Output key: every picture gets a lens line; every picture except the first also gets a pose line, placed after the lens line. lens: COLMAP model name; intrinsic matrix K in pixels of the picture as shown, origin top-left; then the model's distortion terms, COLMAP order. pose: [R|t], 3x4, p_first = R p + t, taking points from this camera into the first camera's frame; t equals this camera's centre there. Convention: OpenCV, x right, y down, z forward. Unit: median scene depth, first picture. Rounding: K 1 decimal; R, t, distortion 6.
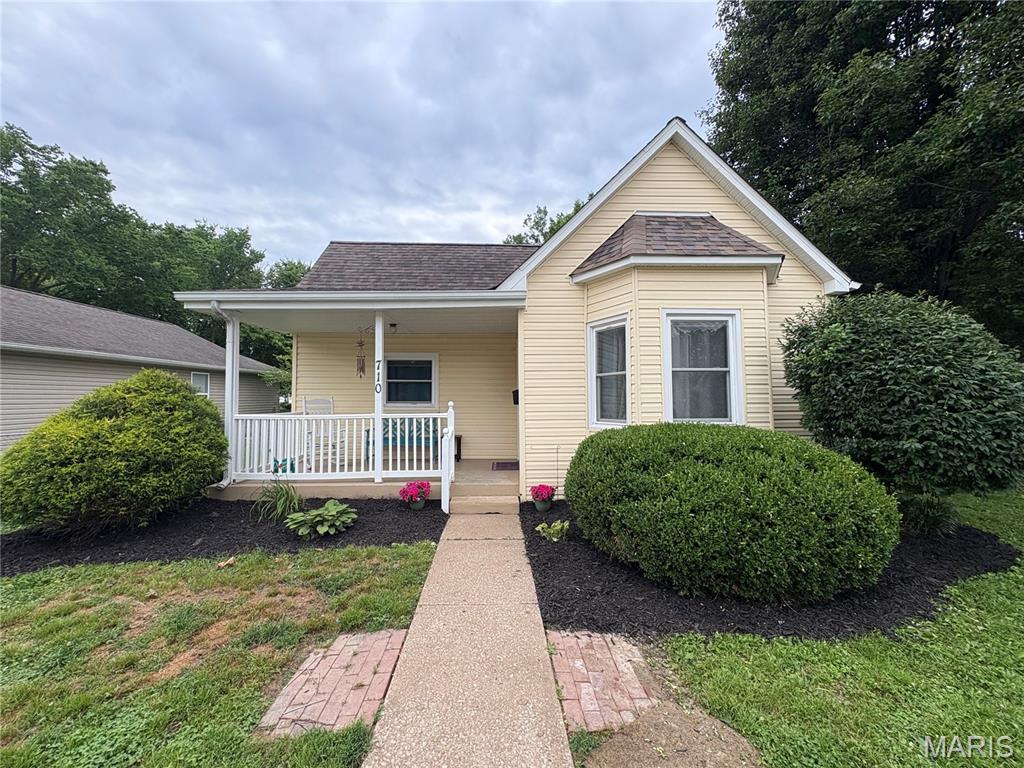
lens RADIAL K [[411.2, 0, 511.0], [0, 411.2, 383.5], [0, 0, 1]] dist [-0.001921, 0.000375]
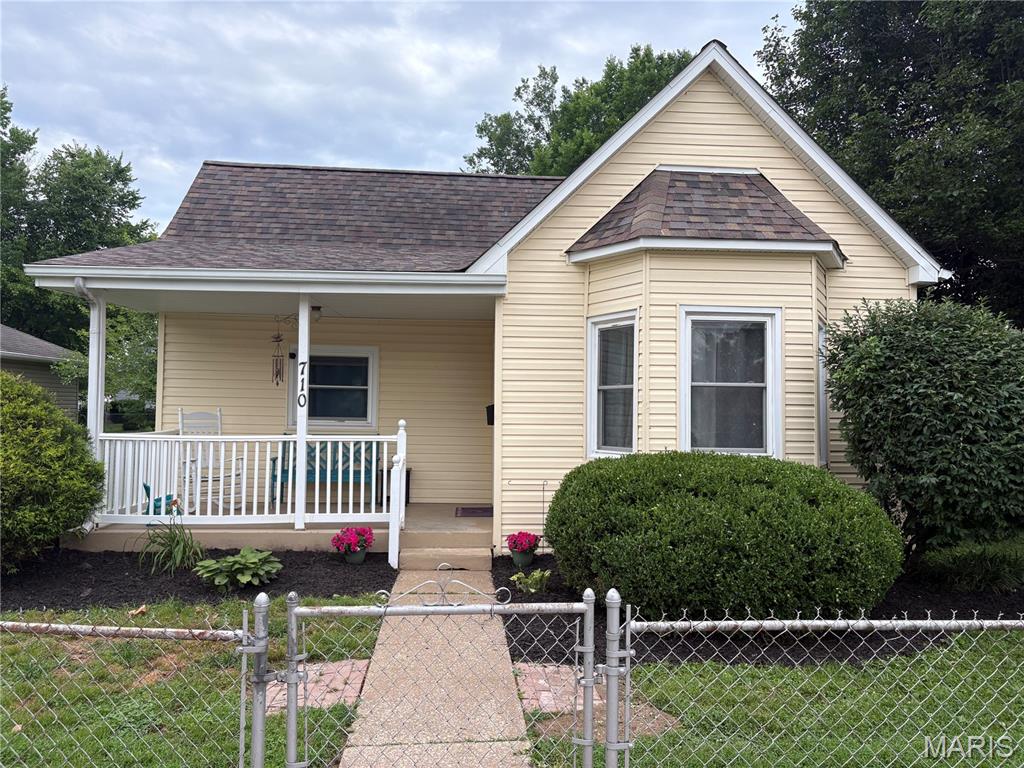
lens RADIAL K [[787.7, 0, 512.0], [0, 787.7, 384.0], [0, 0, 1]] dist [0.041815, -0.043137]
pose [[0.999358, 0.017704, 0.031144, 0.006315], [-0.017837, 0.999833, 0.004022, -0.030773], [-0.031068, -0.004575, 0.999507, -0.431909]]
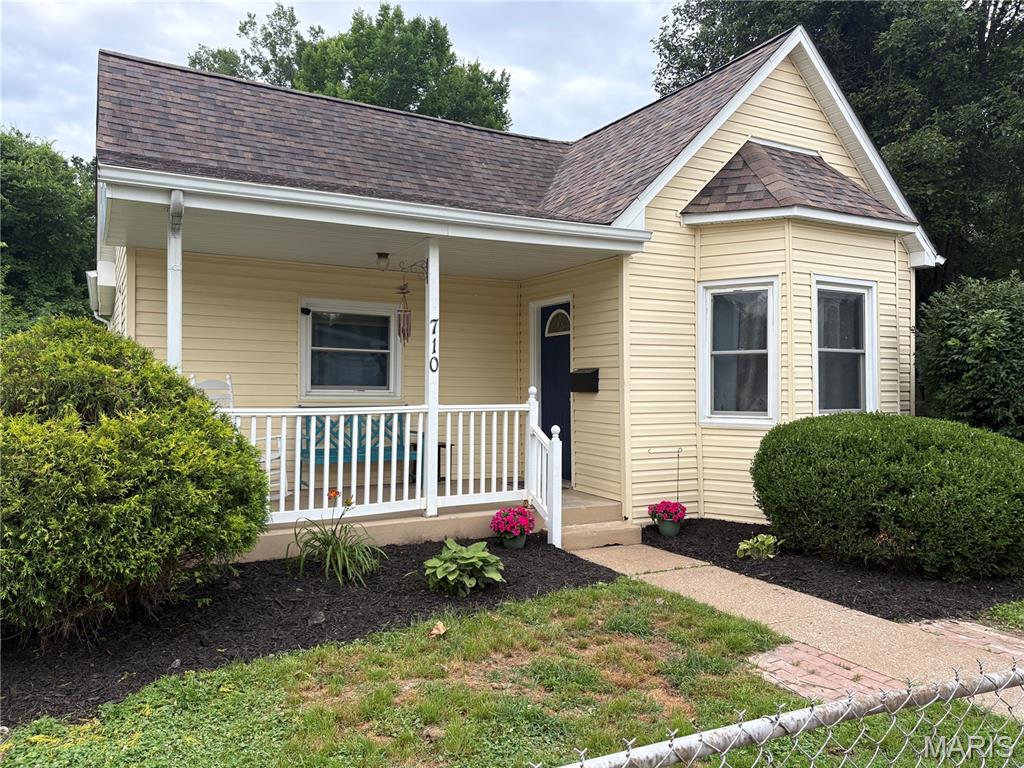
lens RADIAL K [[787.7, 0, 512.0], [0, 787.7, 384.0], [0, 0, 1]] dist [0.041815, -0.043137]
pose [[0.884227, 0.009979, 0.466951, -0.800675], [-0.026420, 0.999240, 0.028675, 0.004752], [-0.466310, -0.037692, 0.883818, -0.102751]]
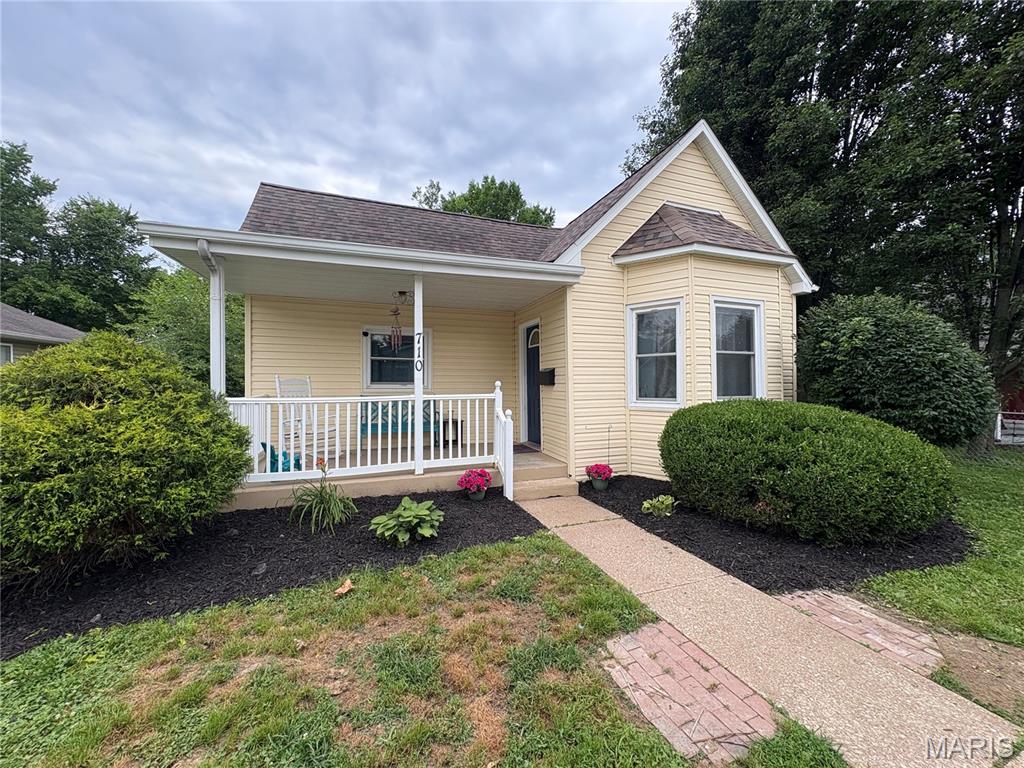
lens RADIAL K [[411.2, 0, 511.0], [0, 411.2, 383.5], [0, 0, 1]] dist [-0.001921, 0.000375]
pose [[0.943522, 0.000644, 0.331308, -0.443195], [-0.013332, 0.999262, 0.036025, 0.016387], [-0.331040, -0.038407, 0.942835, 0.129308]]
